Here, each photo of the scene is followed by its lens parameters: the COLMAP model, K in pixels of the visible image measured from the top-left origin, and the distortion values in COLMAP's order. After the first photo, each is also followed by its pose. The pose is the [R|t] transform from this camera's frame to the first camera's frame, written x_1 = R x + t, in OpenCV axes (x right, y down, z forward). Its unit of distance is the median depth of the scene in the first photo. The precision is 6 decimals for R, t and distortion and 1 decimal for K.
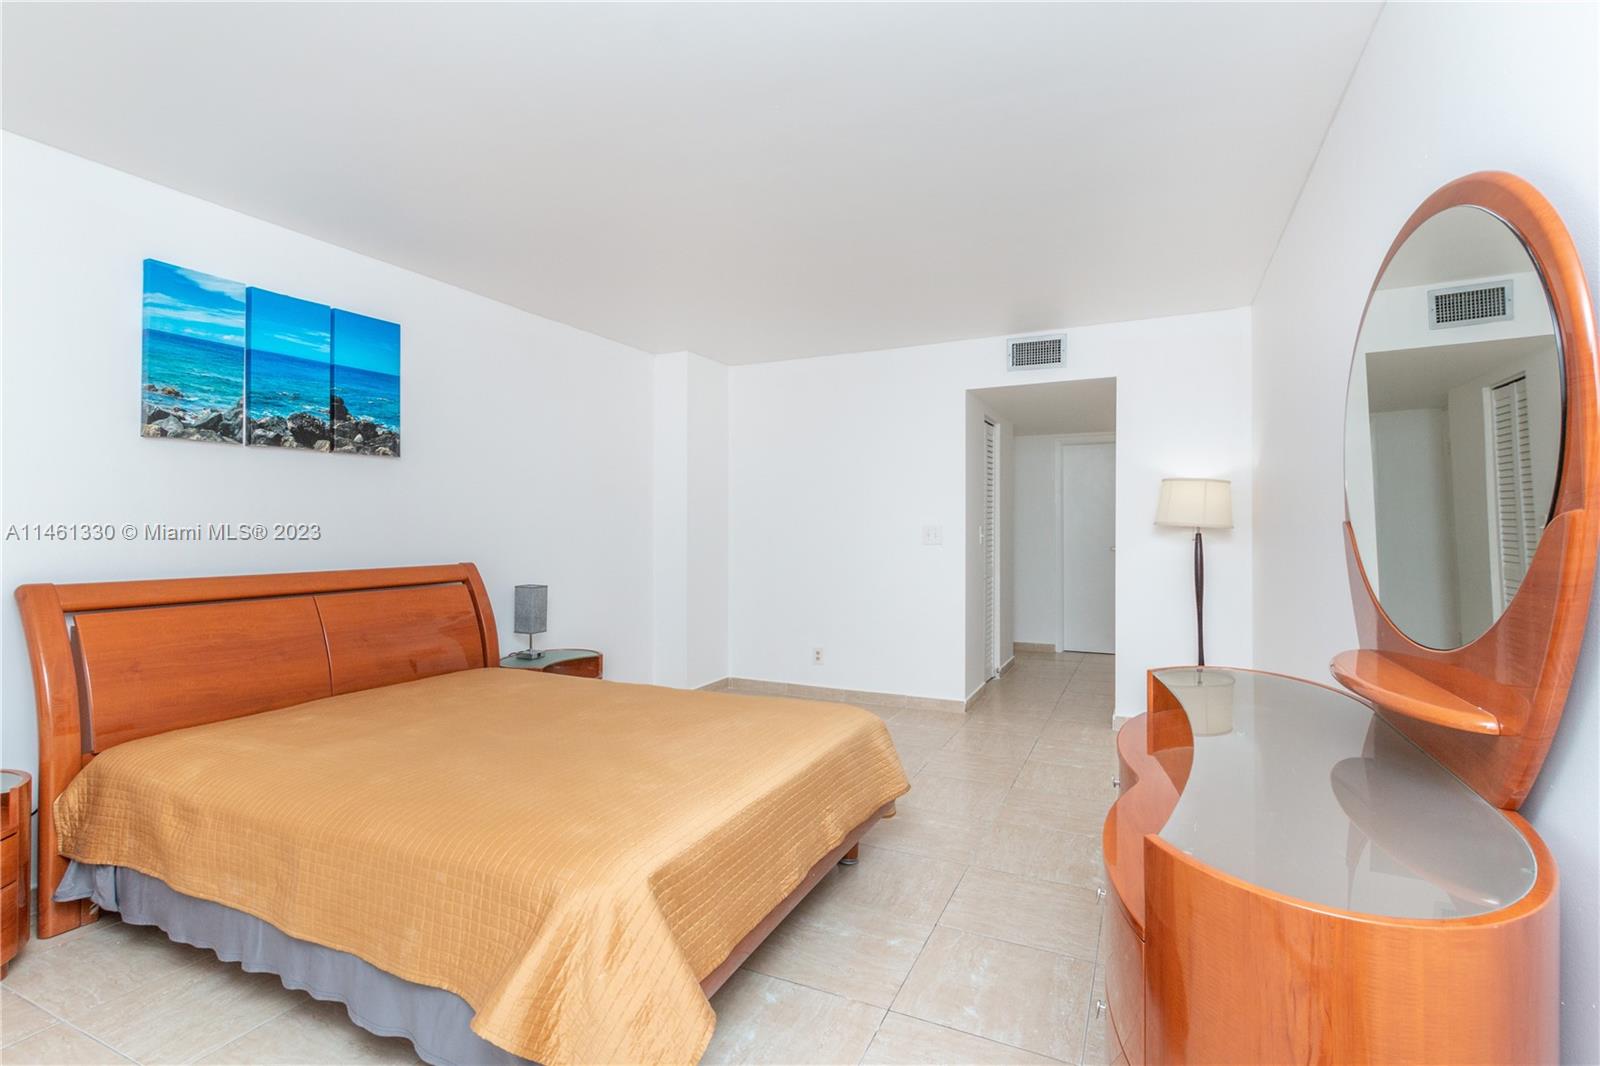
lens RADIAL K [[726.0, 0, 796.4], [0, 726.0, 542.1], [0, 0, 1]] dist [0.003898, 0.000360]
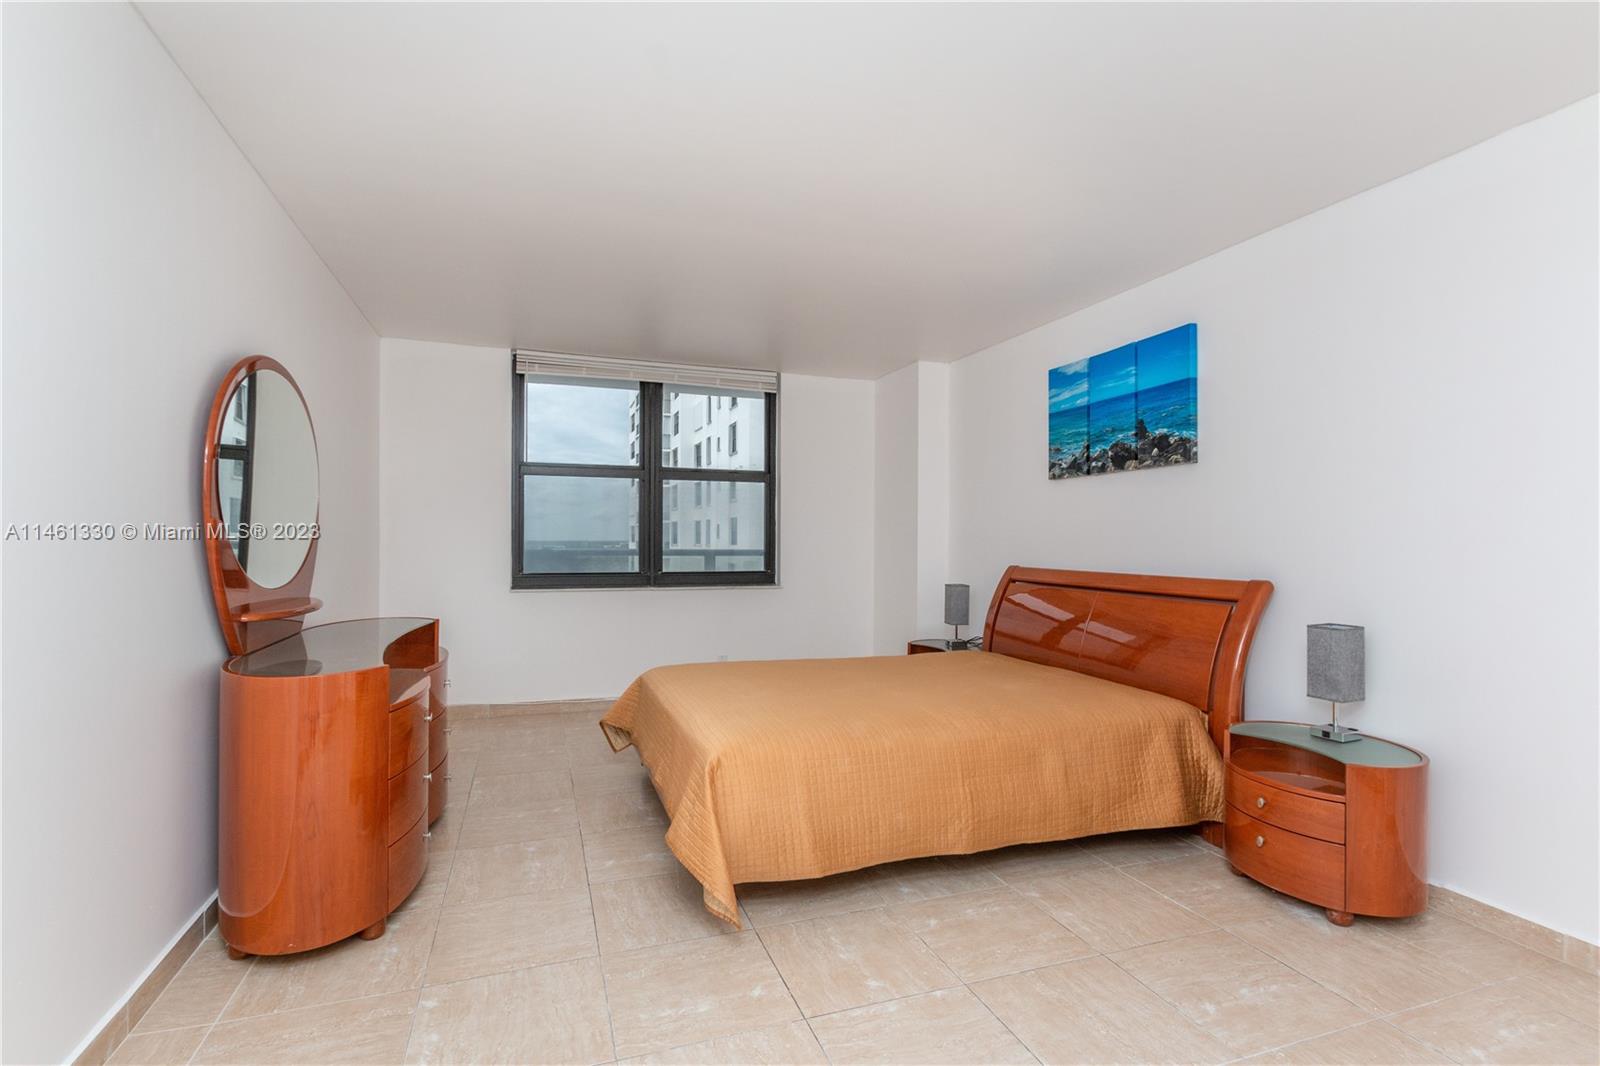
lens RADIAL K [[726.0, 0, 796.4], [0, 726.0, 542.1], [0, 0, 1]] dist [0.003898, 0.000360]
pose [[-0.690079, -0.017033, -0.723534, 0.548200], [-0.037793, 0.999207, 0.012523, -0.005648], [0.722747, 0.035986, -0.690175, 1.427940]]
